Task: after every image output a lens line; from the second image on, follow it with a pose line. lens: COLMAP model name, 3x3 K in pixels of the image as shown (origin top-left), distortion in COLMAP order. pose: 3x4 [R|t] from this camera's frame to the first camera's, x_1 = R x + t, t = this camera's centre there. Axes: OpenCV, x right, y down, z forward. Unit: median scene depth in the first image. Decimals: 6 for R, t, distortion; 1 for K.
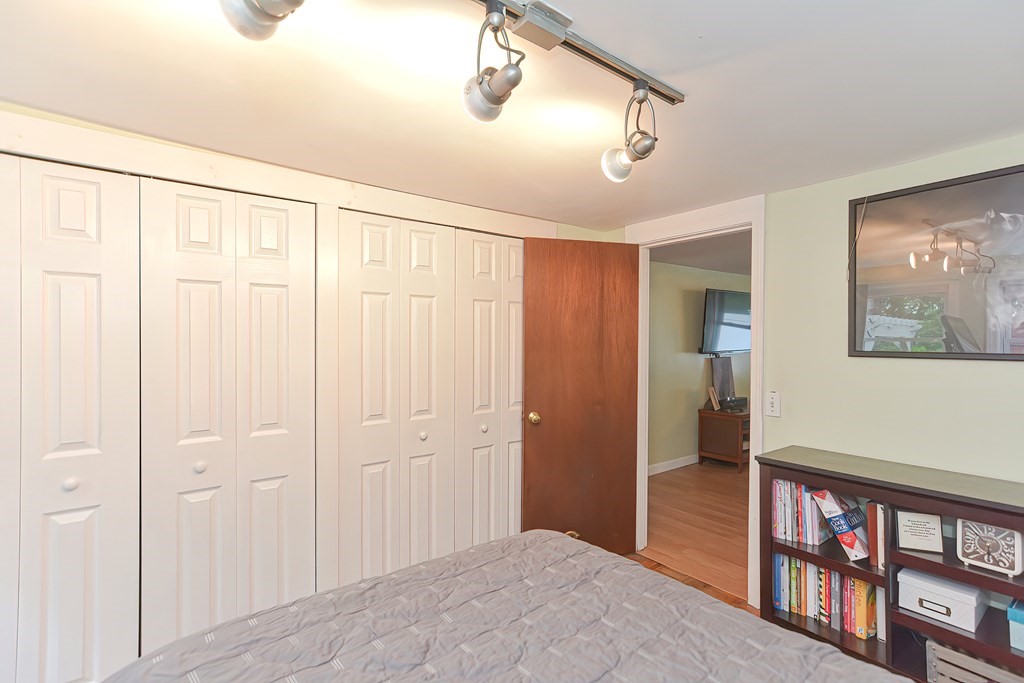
lens RADIAL K [[496.7, 0, 512.0], [0, 496.7, 341.5], [0, 0, 1]] dist [-0.000517, 0.000455]
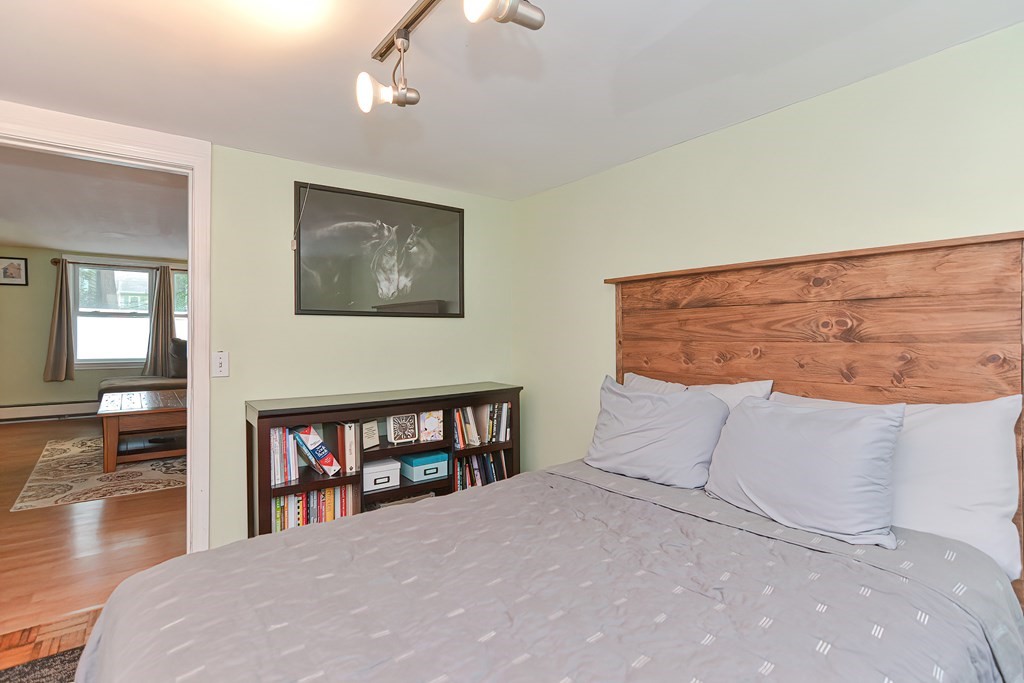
lens RADIAL K [[496.7, 0, 512.0], [0, 496.7, 341.5], [0, 0, 1]] dist [-0.000517, 0.000455]
pose [[0.002115, -0.016996, 0.999853, -0.586494], [0.004605, 0.999845, 0.016986, 0.090176], [-0.999987, 0.004568, 0.002193, 0.568975]]
